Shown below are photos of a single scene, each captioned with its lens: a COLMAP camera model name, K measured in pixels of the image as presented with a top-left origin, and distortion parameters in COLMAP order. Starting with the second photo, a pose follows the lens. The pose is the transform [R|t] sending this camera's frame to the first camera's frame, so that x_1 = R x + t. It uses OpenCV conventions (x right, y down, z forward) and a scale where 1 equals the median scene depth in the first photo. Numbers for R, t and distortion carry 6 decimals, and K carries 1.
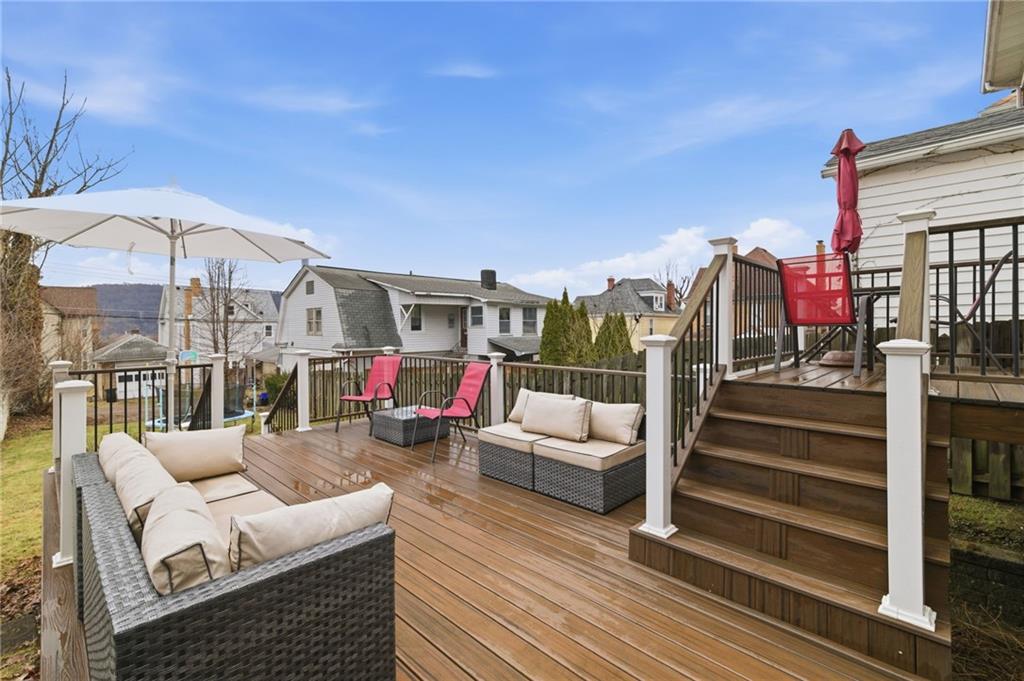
lens RADIAL K [[439.7, 0, 492.1], [0, 439.7, 325.5], [0, 0, 1]] dist [-0.001618, -0.000379]
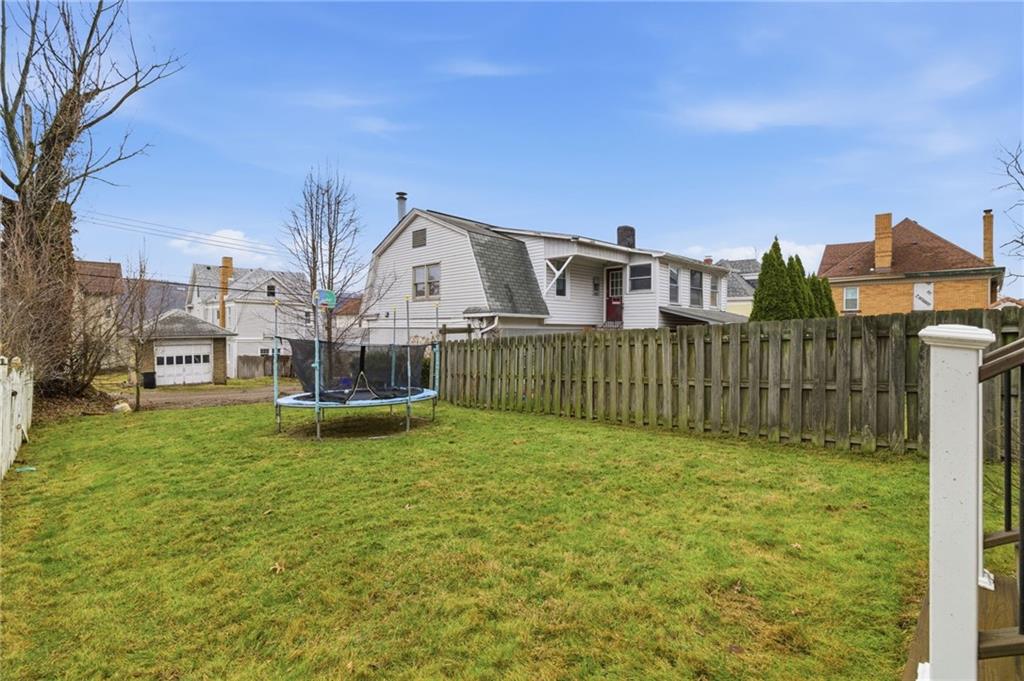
lens RADIAL K [[406.7, 0, 439.6], [0, 406.7, 338.3], [0, 0, 1]] dist [0.002656, 0.000145]
pose [[0.999564, 0.012514, -0.026739, -0.359169], [-0.012574, 0.999919, -0.002084, 0.087783], [0.026711, 0.002419, 0.999640, 0.299580]]
